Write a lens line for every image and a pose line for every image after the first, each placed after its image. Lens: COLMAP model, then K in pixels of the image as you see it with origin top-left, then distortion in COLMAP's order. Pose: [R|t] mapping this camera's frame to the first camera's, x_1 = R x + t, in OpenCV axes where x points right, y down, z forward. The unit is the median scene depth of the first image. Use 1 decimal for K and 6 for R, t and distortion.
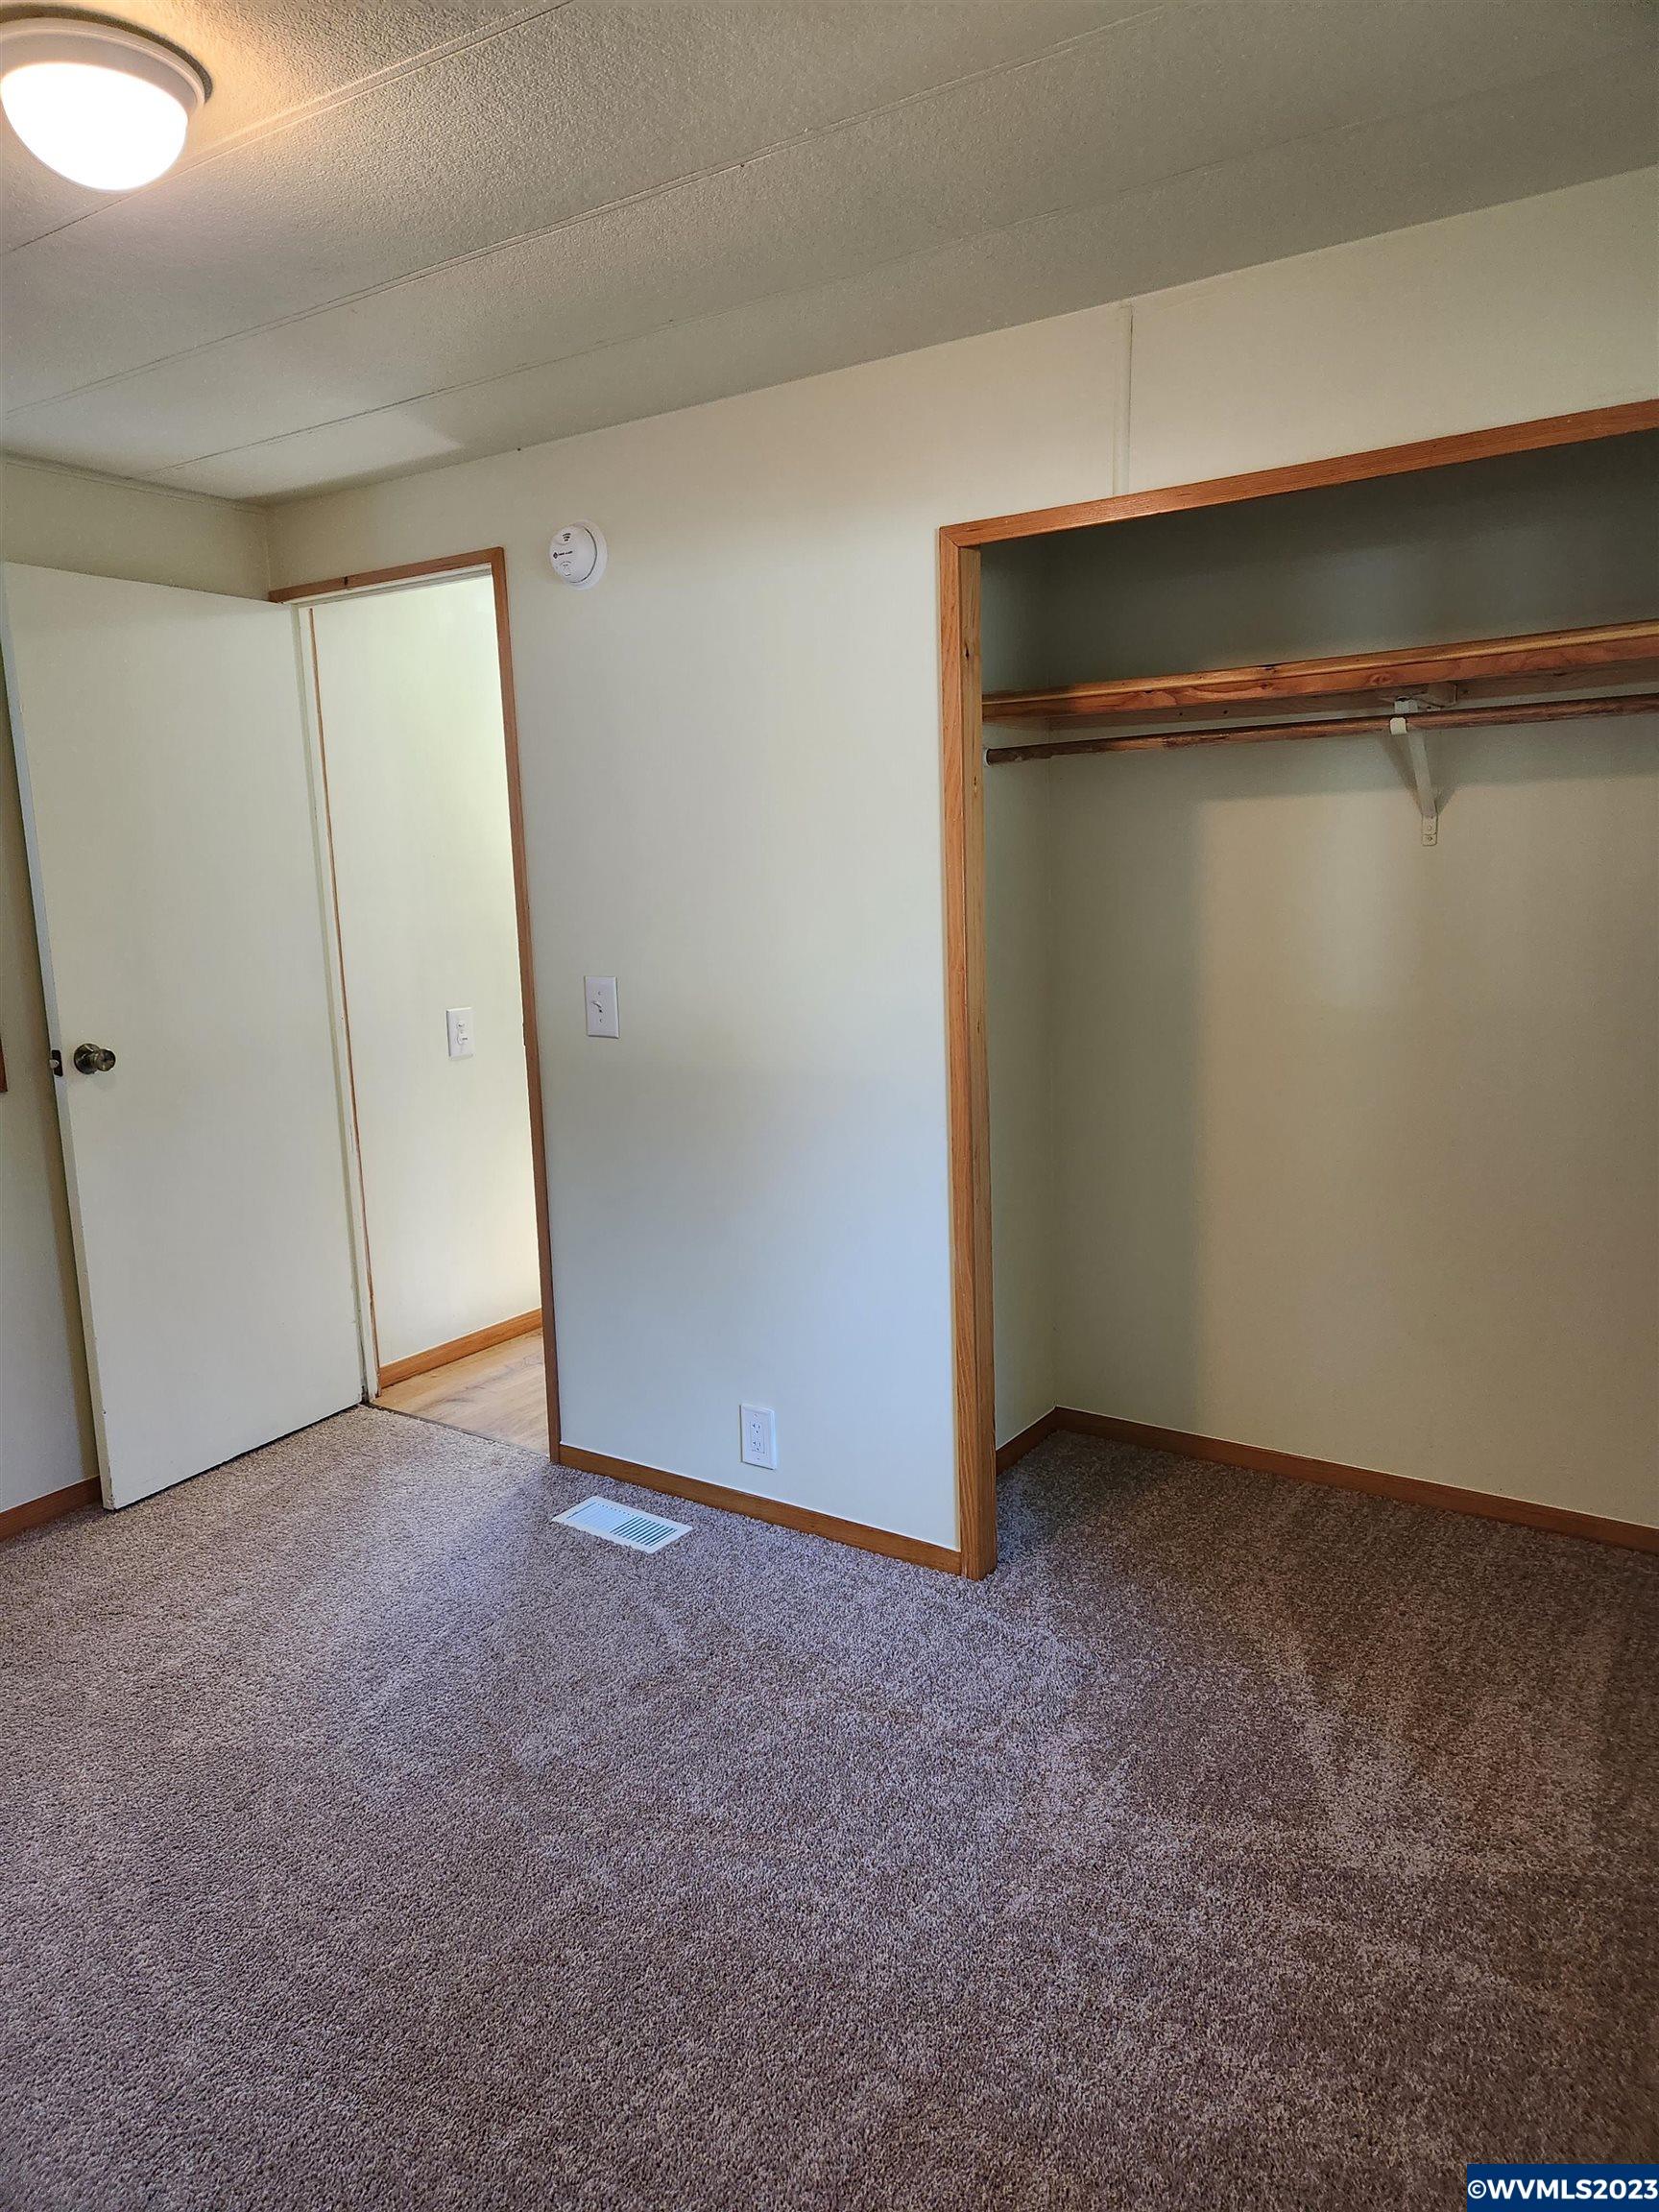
lens RADIAL K [[1476.3, 0, 826.7], [0, 1476.3, 1103.2], [0, 0, 1]] dist [0.053736, -0.049865]
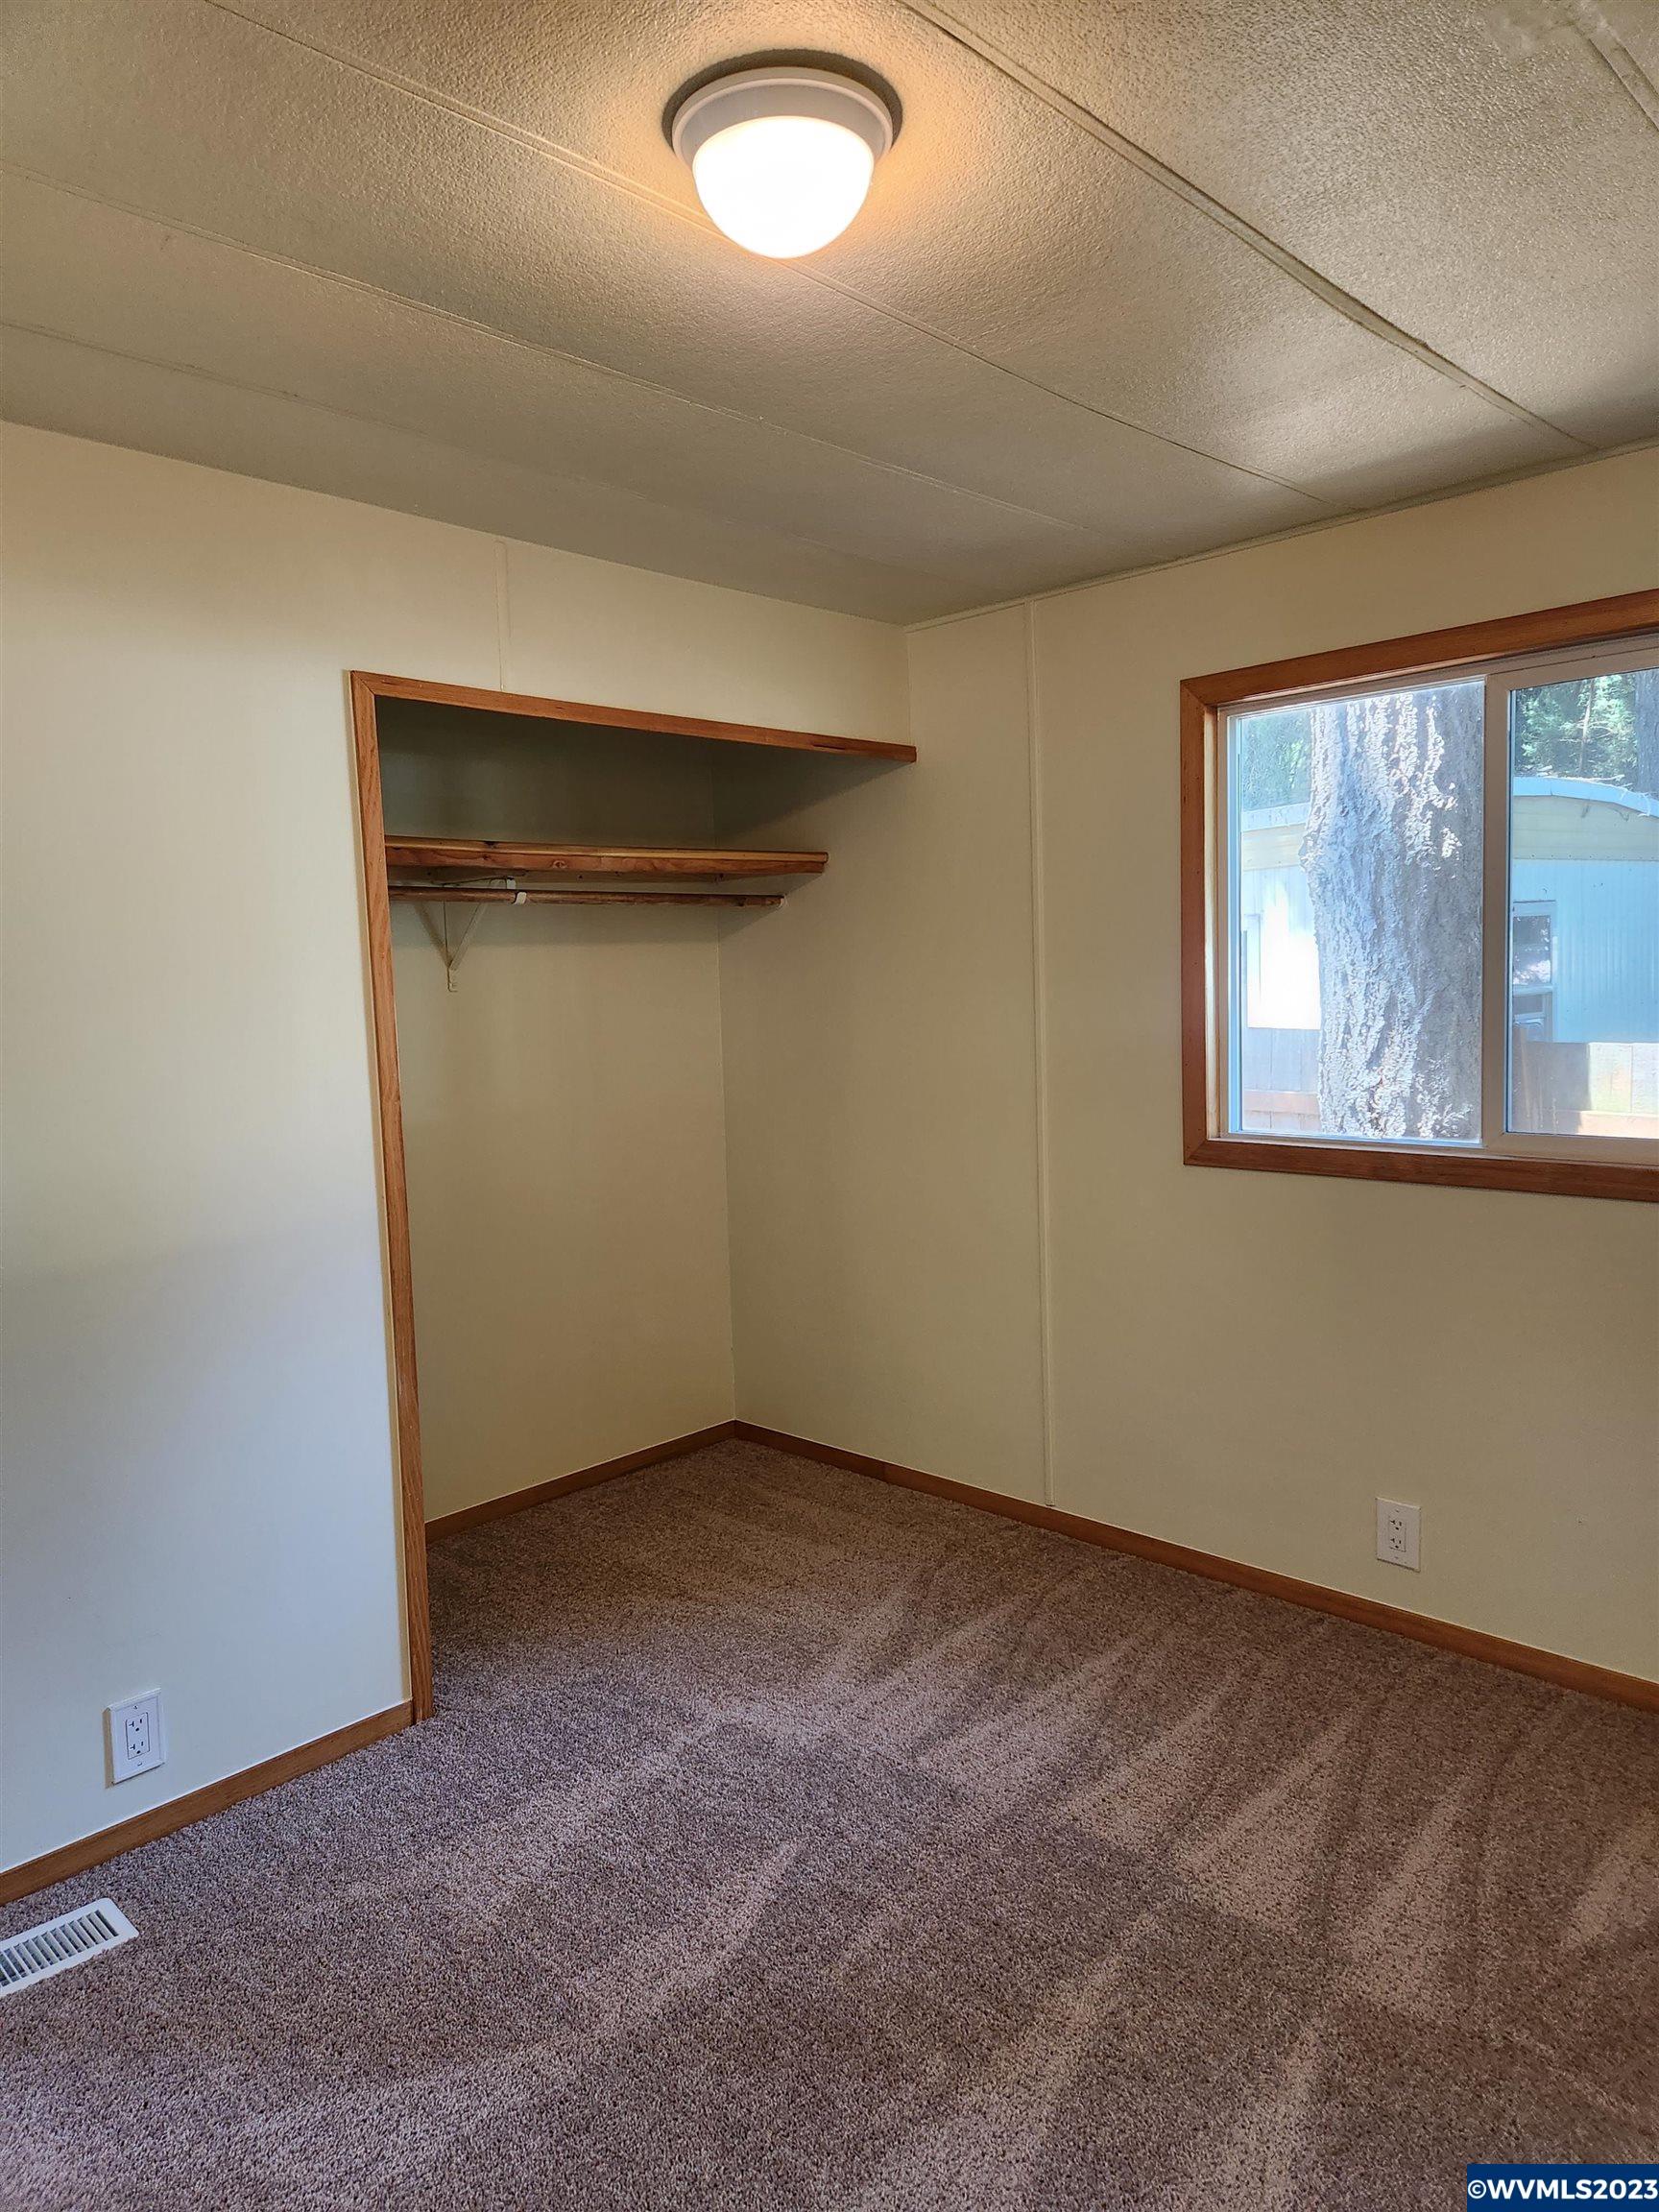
lens RADIAL K [[1476.3, 0, 826.8], [0, 1476.3, 1108.7], [0, 0, 1]] dist [0.053736, -0.049865]
pose [[0.160088, -0.058913, 0.985343, -0.906646], [0.197192, 0.980005, 0.026557, -0.053440], [-0.967206, 0.190050, 0.168505, 0.567636]]
